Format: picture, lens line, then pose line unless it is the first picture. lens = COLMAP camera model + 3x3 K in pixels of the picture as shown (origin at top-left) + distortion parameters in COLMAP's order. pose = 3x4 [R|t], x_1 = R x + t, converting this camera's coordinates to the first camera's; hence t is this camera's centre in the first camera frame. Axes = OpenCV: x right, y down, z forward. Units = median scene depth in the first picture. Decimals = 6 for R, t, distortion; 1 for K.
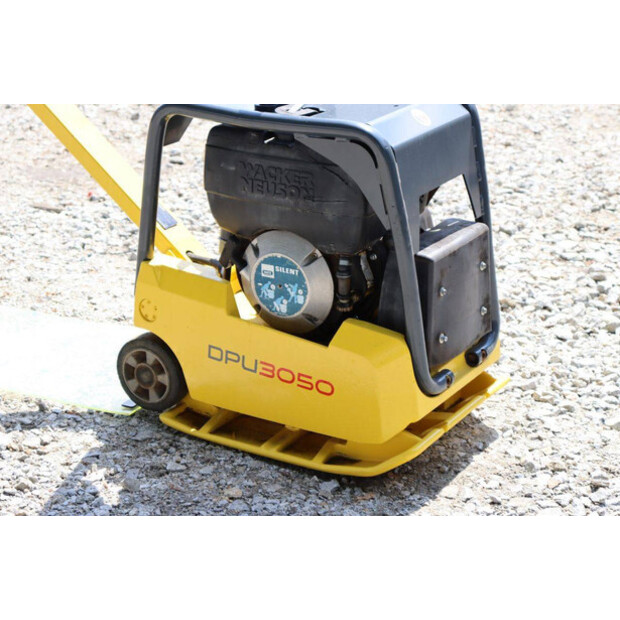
lens RADIAL K [[1397.8, 0, 312.4], [0, 1397.8, 310.9], [0, 0, 1]] dist [0.390143, 0.000000]
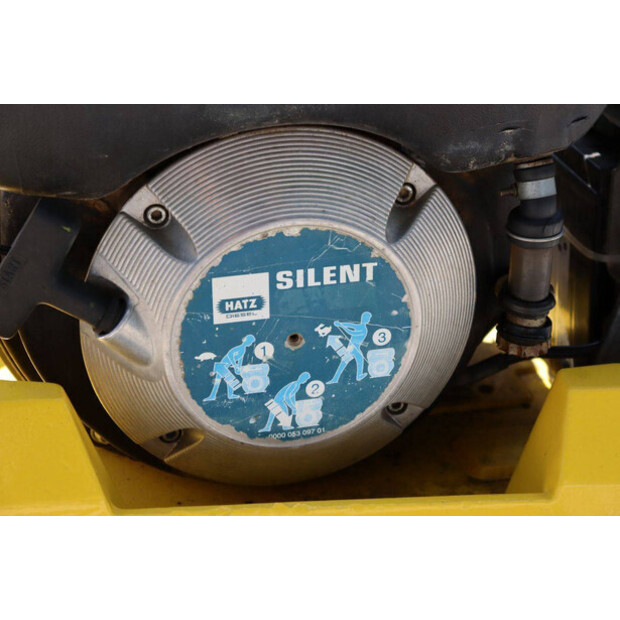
lens RADIAL K [[1235.2, 0, 313.6], [0, 1235.2, 310.6], [0, 0, 1]] dist [0.304367, 0.000000]
pose [[0.733791, -0.301166, 0.608974, -0.160570], [0.239831, 0.953495, 0.182561, -0.064456], [-0.635635, 0.012089, 0.771895, 0.810518]]
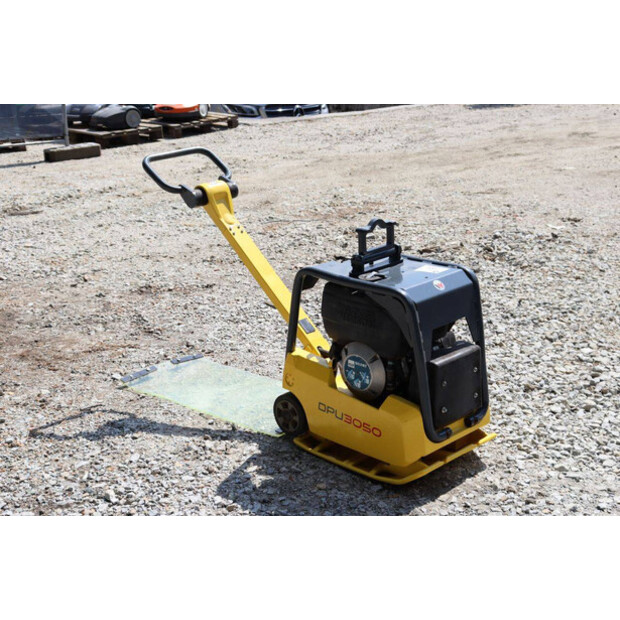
lens RADIAL K [[1025.8, 0, 321.8], [0, 1025.8, 313.5], [0, 0, 1]] dist [0.125642, 0.000000]
pose [[0.977931, 0.062836, -0.199257, 0.187072], [-0.070800, 0.996941, -0.033092, -0.046219], [0.196568, 0.046470, 0.979388, -0.290716]]
